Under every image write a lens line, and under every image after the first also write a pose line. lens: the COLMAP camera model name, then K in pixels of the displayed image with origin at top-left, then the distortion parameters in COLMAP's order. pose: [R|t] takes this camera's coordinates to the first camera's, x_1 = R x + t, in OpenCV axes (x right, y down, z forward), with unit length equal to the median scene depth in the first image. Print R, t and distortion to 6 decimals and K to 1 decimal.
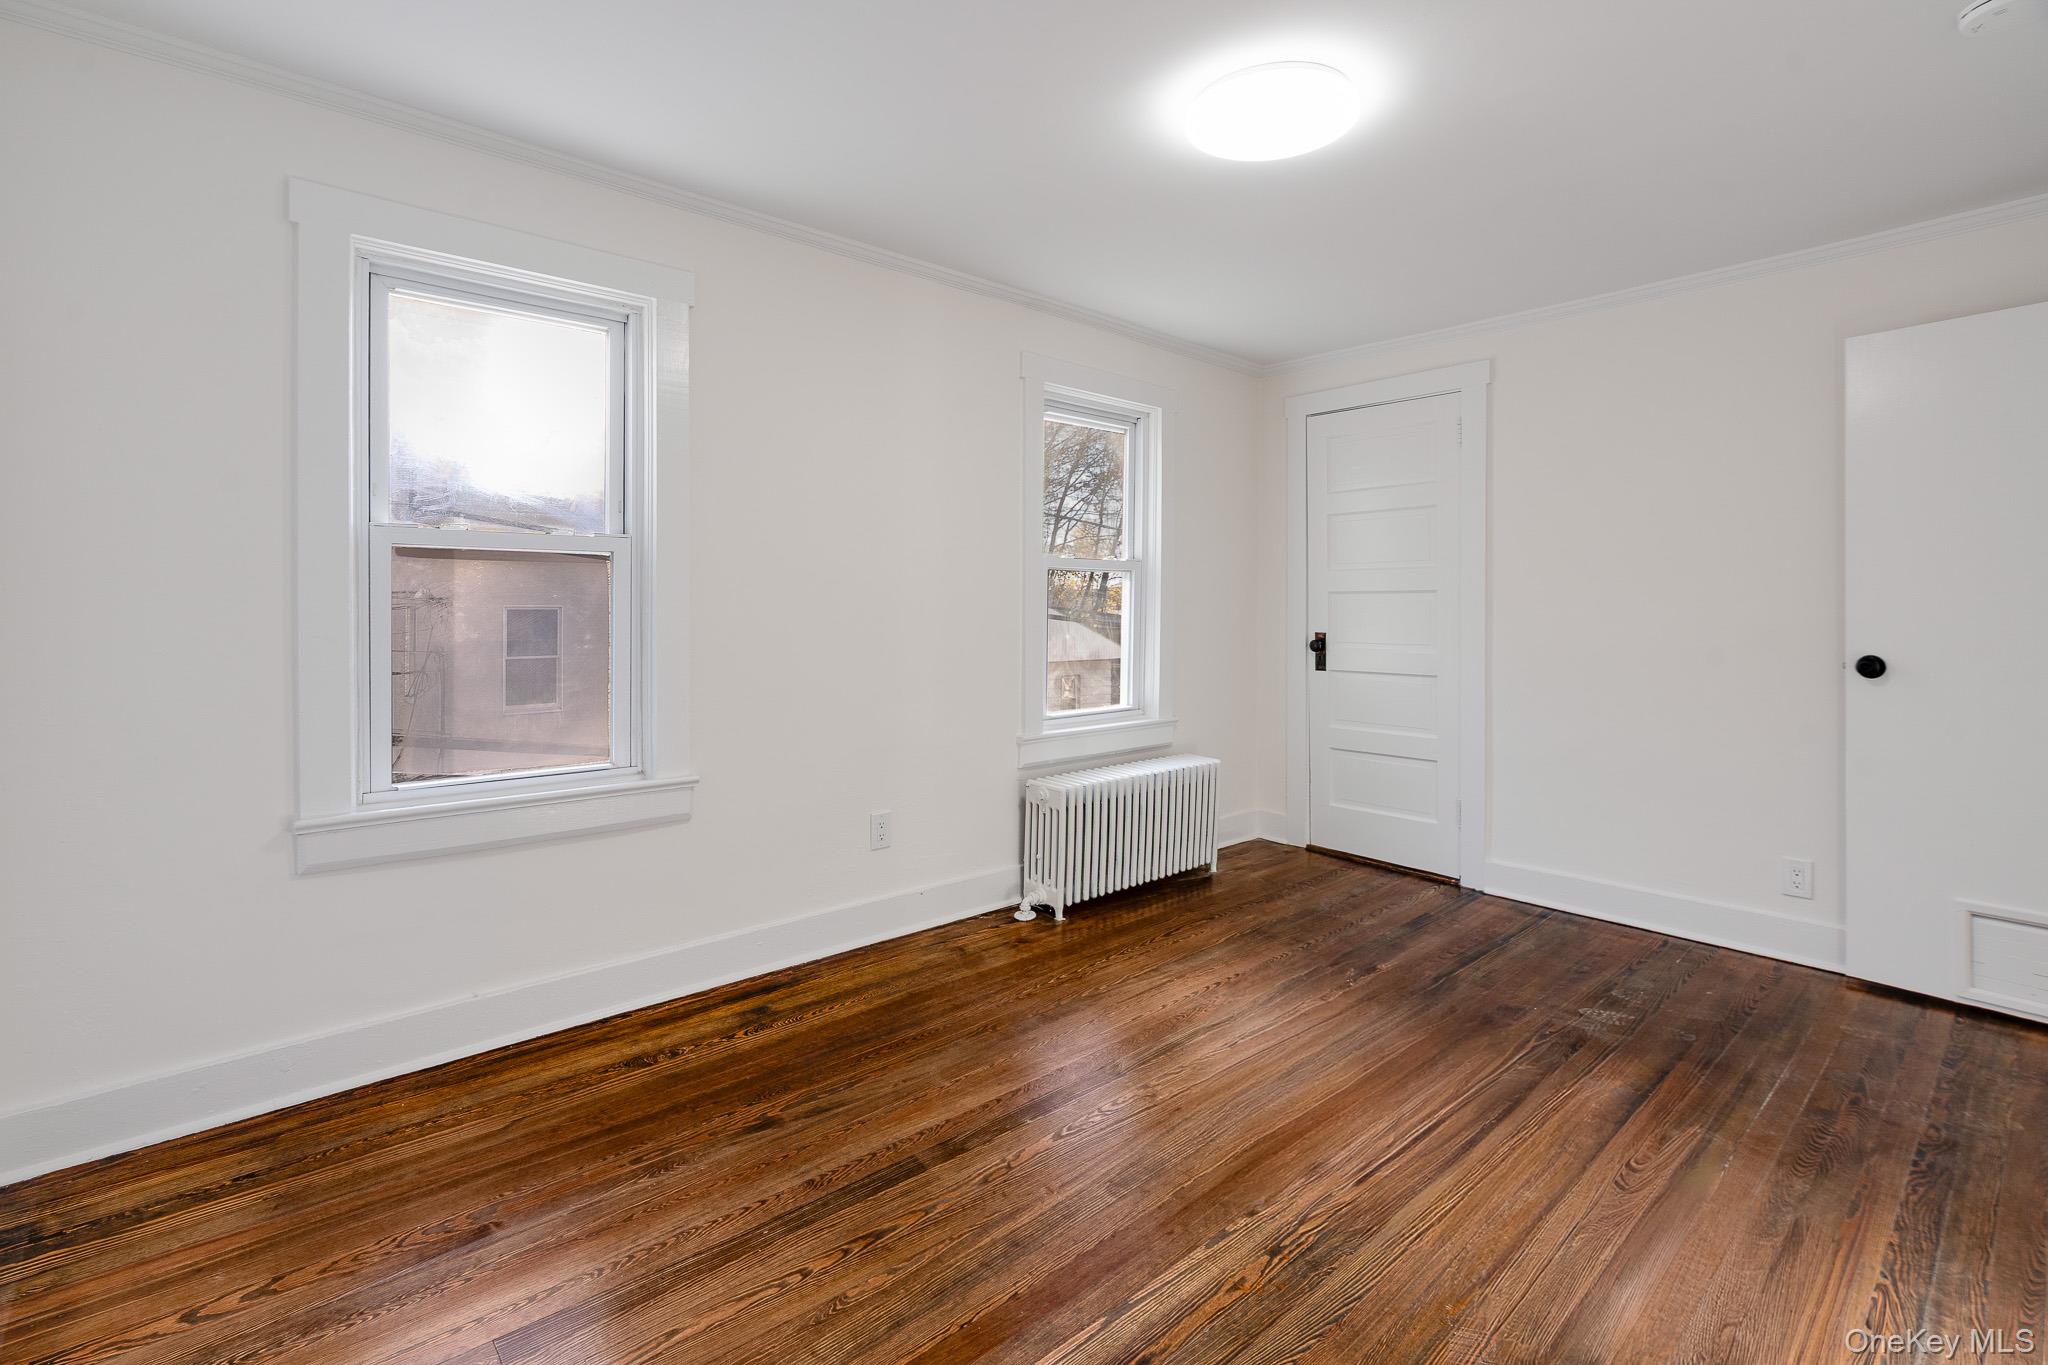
lens RADIAL K [[948.4, 0, 1010.5], [0, 948.4, 627.8], [0, 0, 1]] dist [-0.000652, 0.000569]
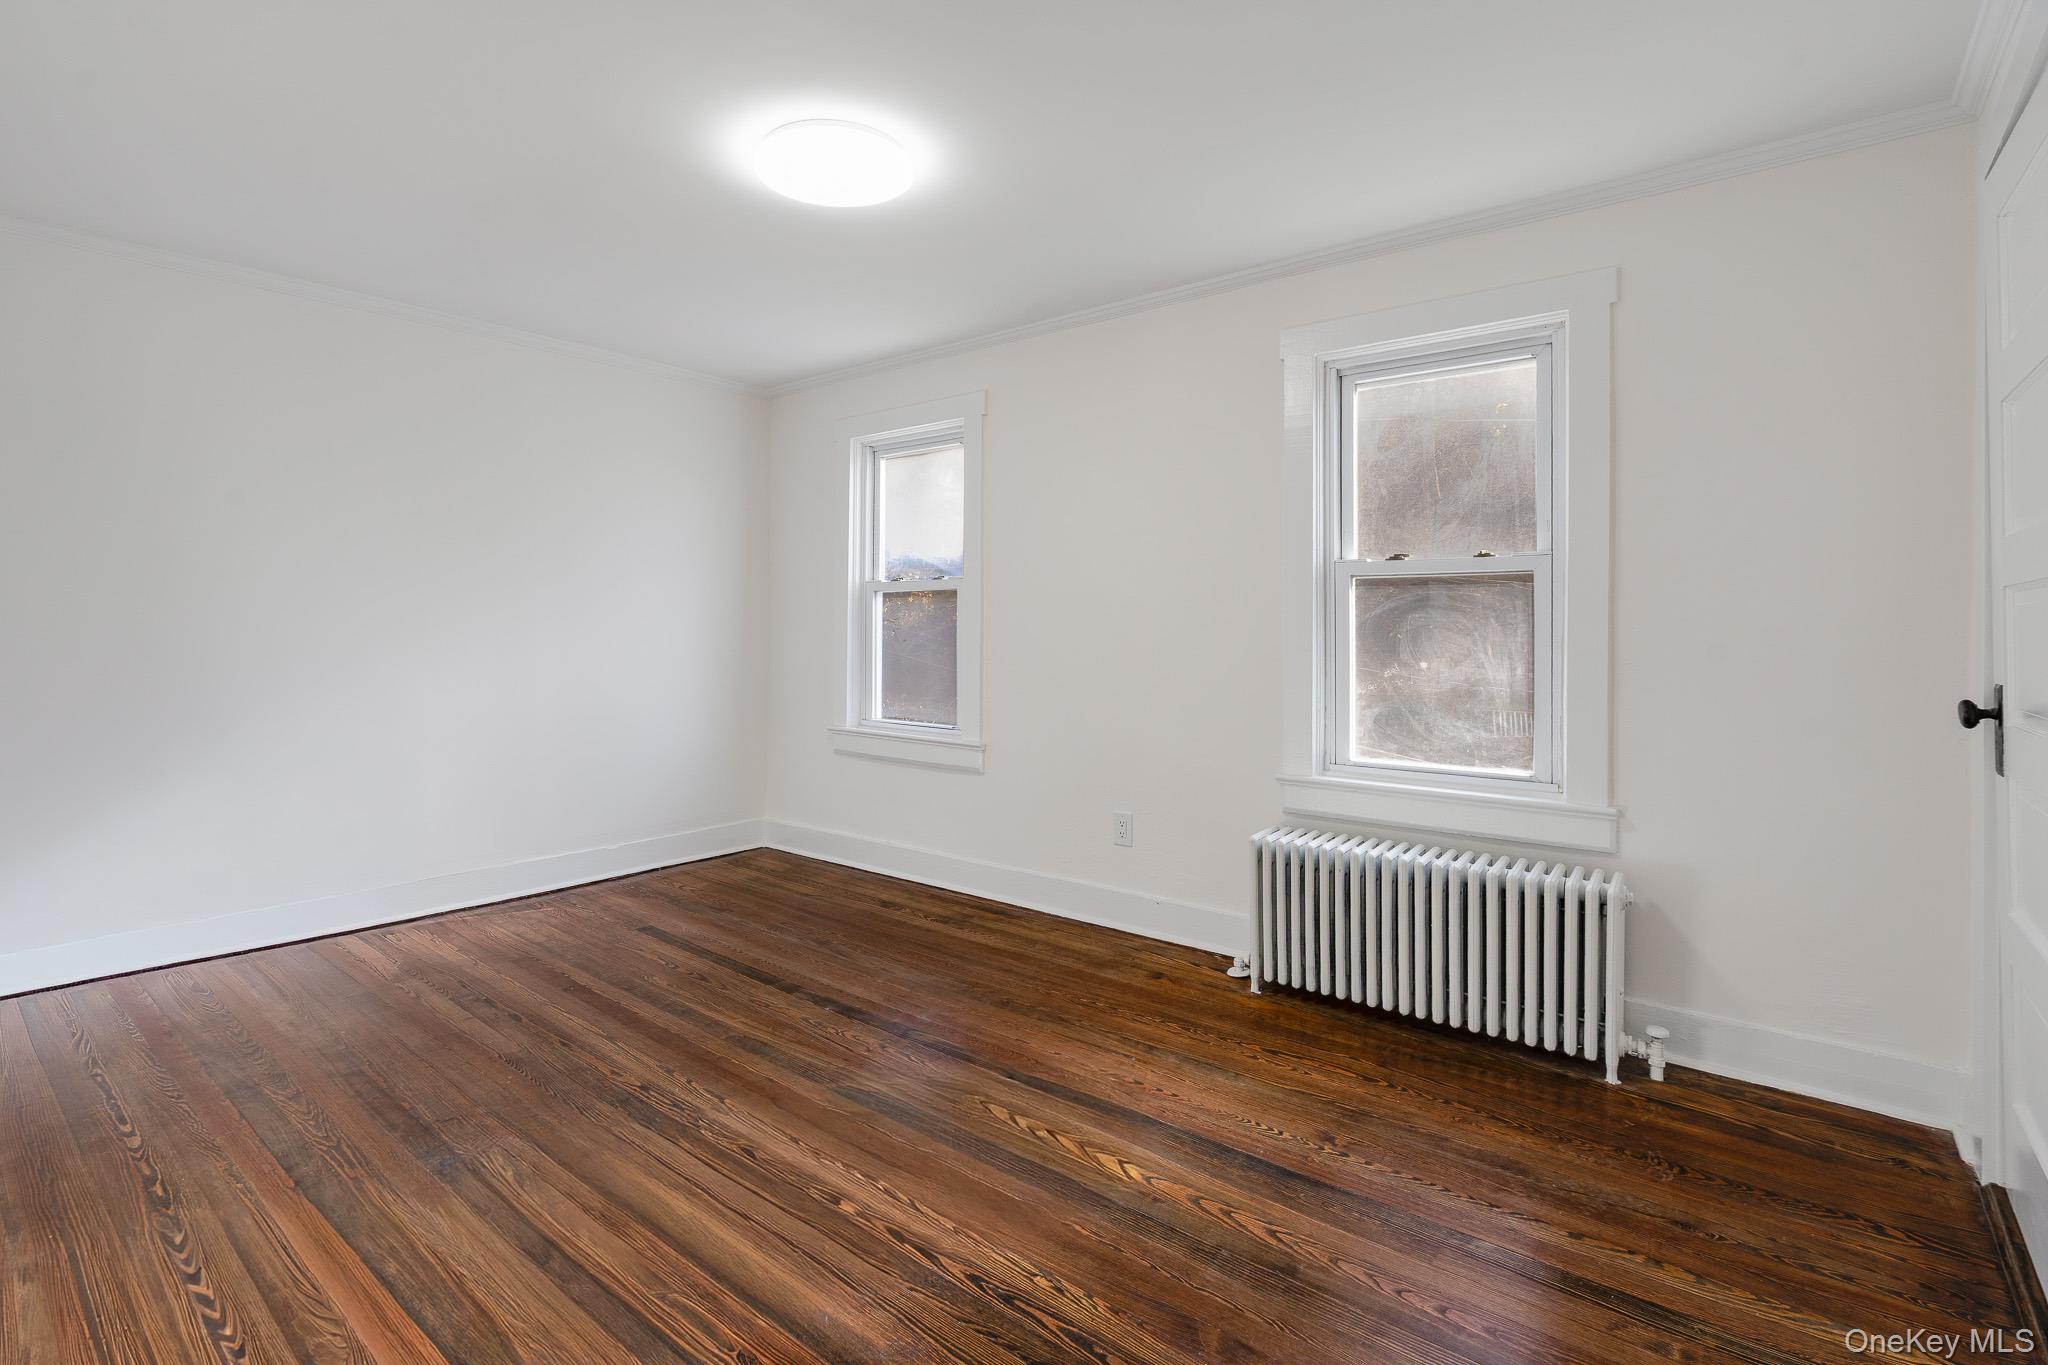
lens RADIAL K [[948.4, 0, 1010.5], [0, 948.4, 627.8], [0, 0, 1]] dist [-0.000652, 0.000569]
pose [[0.169085, 0.002389, -0.985599, 1.190194], [-0.025231, 0.999680, -0.001905, -0.018489], [0.985278, 0.025190, 0.169091, 0.874802]]
